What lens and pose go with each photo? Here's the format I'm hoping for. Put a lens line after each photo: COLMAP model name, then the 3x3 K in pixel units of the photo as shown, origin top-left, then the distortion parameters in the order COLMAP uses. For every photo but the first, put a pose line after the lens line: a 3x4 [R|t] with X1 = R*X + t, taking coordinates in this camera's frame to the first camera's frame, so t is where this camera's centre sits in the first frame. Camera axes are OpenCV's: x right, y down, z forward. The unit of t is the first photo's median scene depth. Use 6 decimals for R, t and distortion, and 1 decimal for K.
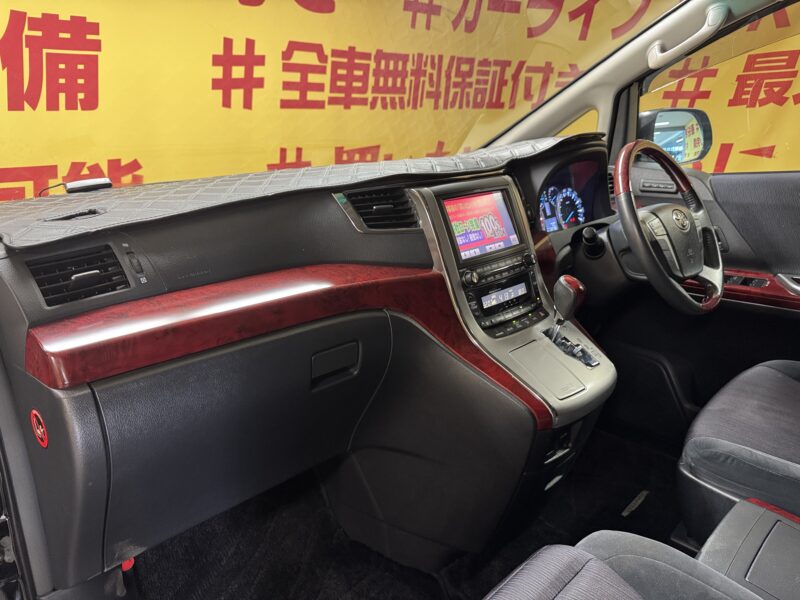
lens RADIAL K [[563.7, 0, 410.0], [0, 563.7, 298.7], [0, 0, 1]] dist [0.000676, -0.002332]
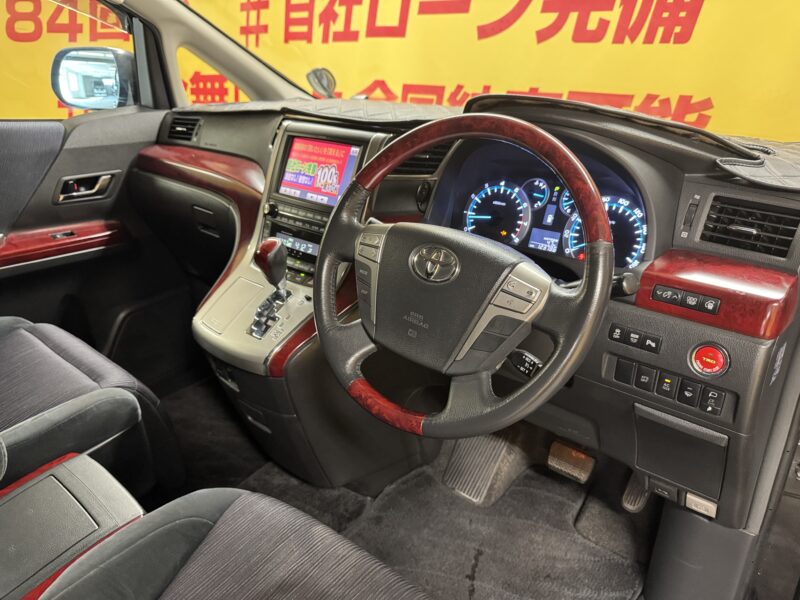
lens RADIAL K [[563.7, 0, 410.0], [0, 563.7, 298.7], [0, 0, 1]] dist [0.000676, -0.002332]
pose [[0.110210, 0.421269, -0.900215, 0.507015], [-0.319095, 0.872782, 0.369365, -0.158981], [0.941293, 0.246546, 0.230614, 0.435586]]
